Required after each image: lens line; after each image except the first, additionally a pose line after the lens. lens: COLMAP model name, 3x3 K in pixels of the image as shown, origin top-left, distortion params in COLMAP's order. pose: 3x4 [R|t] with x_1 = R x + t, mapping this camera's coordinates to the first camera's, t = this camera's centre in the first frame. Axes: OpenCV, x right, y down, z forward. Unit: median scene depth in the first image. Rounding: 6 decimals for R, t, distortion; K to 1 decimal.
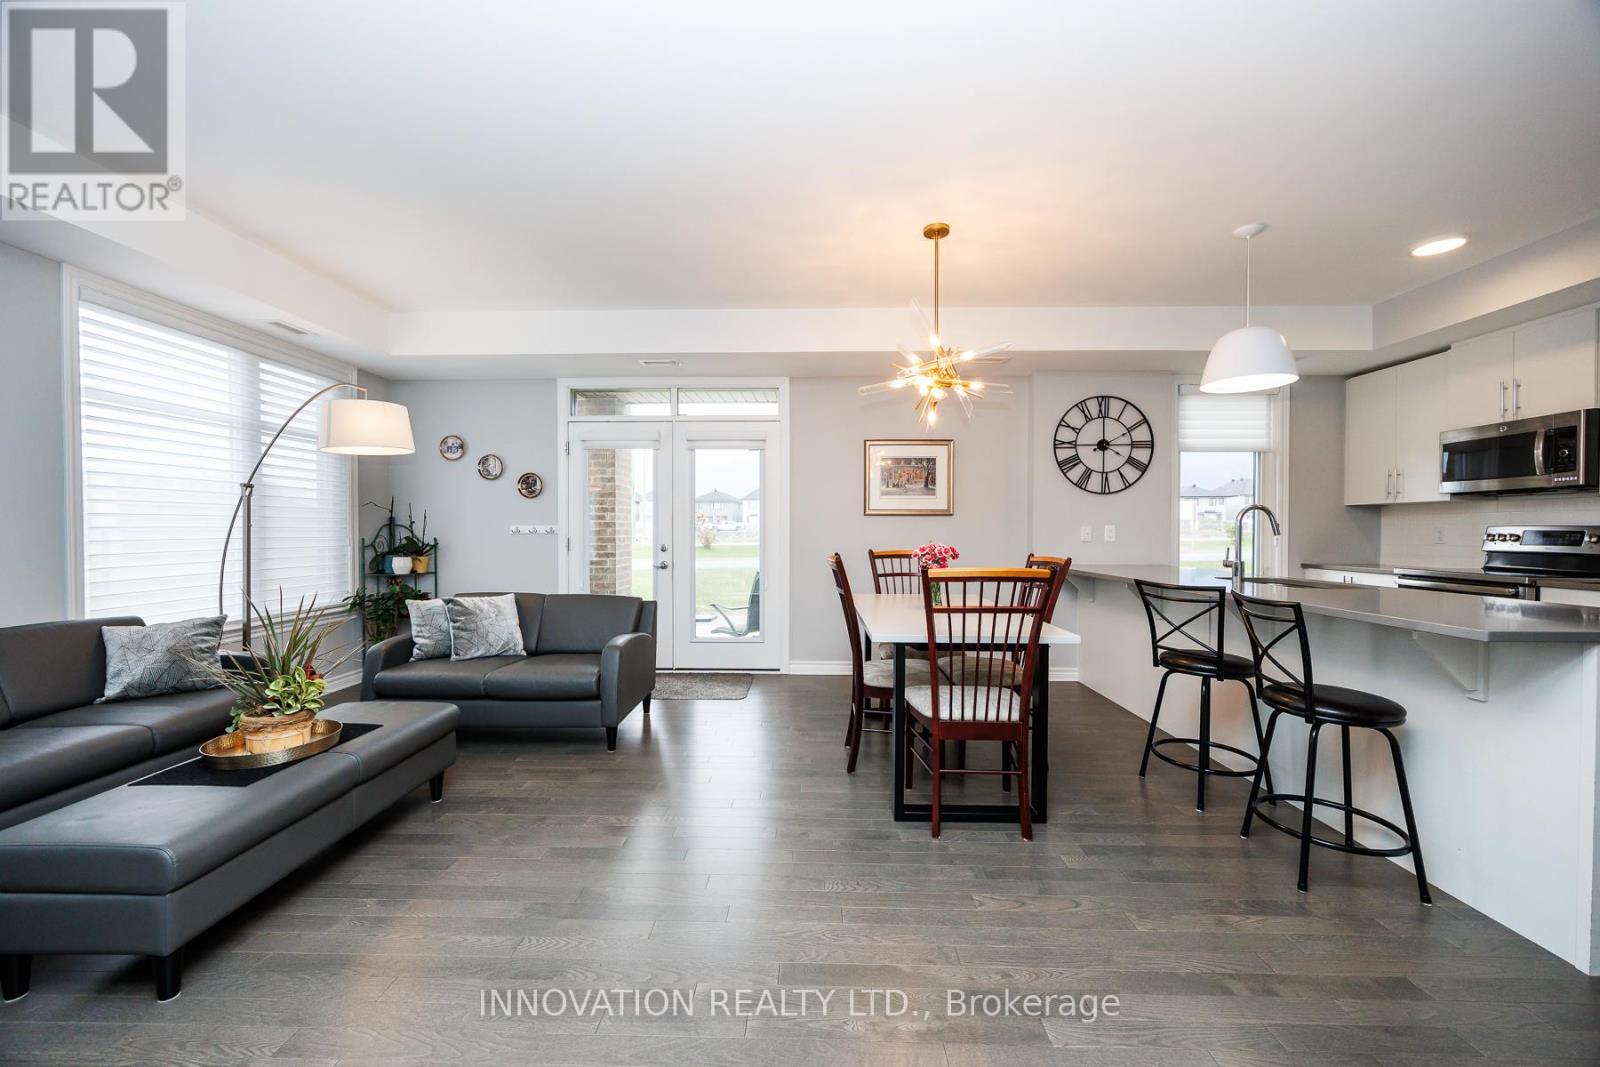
lens RADIAL K [[633.6, 0, 806.3], [0, 633.6, 535.1], [0, 0, 1]] dist [0.011322, -0.001177]
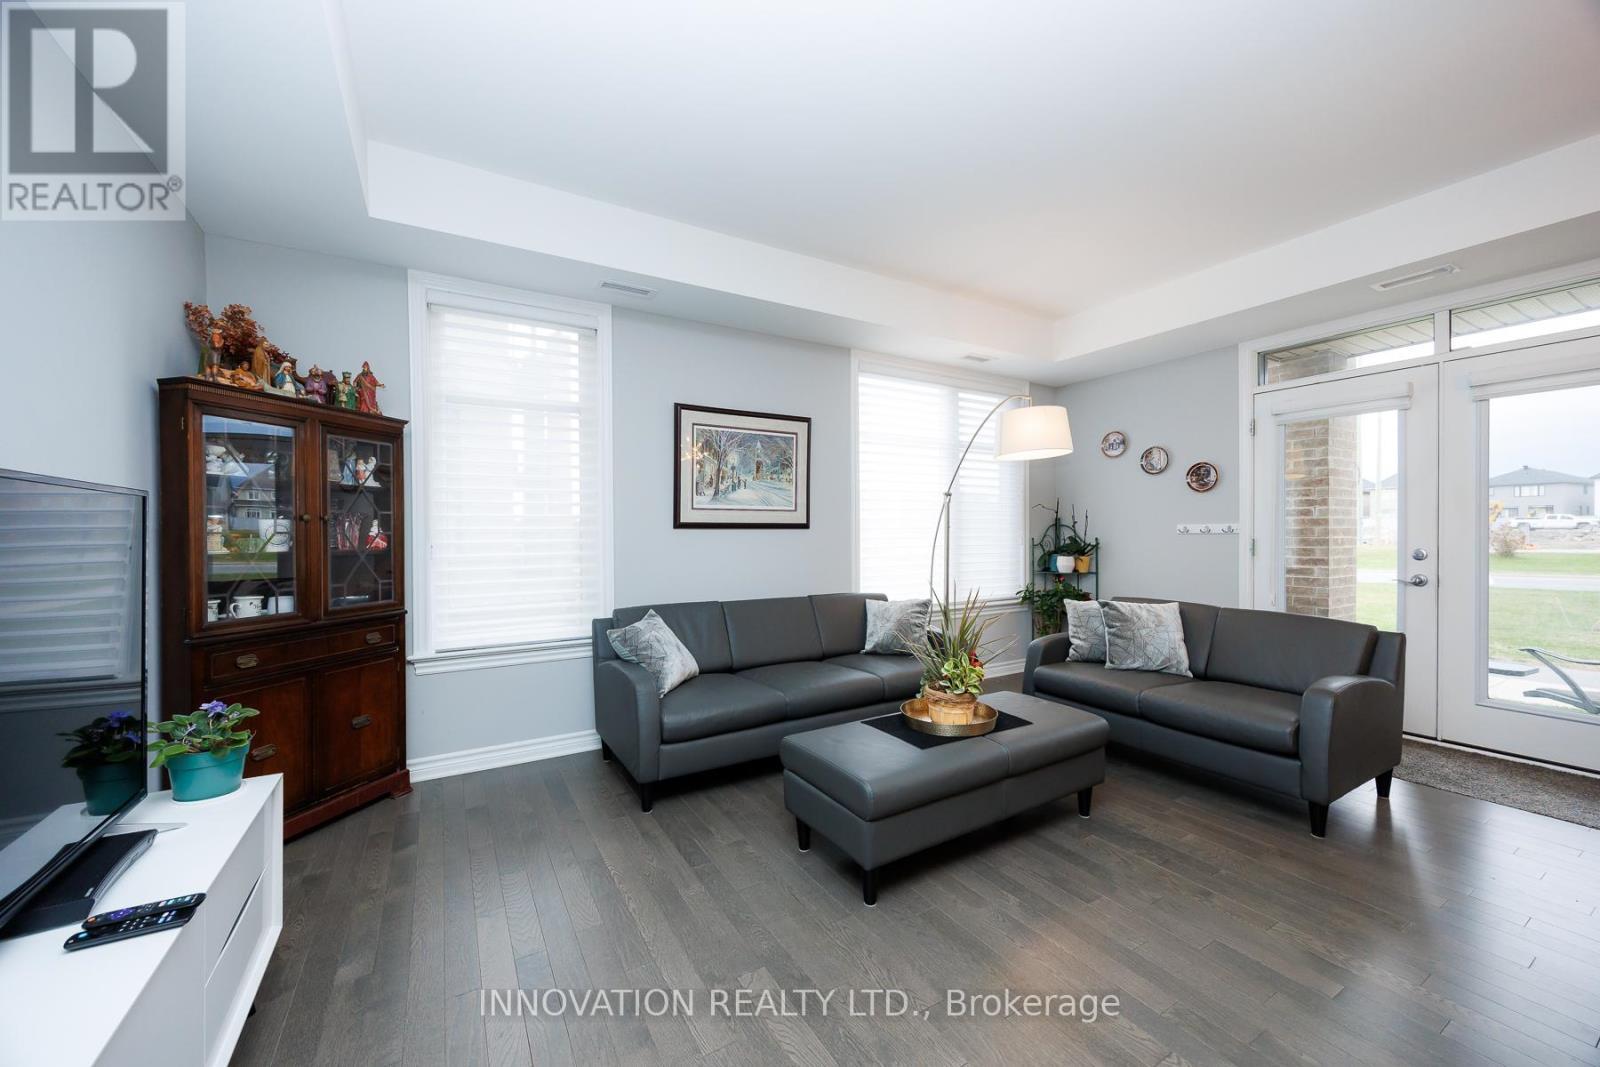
lens RADIAL K [[601.6, 0, 799.3], [0, 601.6, 539.4], [0, 0, 1]] dist [-0.003956, -0.000428]
pose [[0.525764, 0.005350, -0.850614, -0.041362], [-0.001939, 0.999985, 0.005091, 0.003665], [0.850628, -0.001027, 0.525766, 0.146823]]
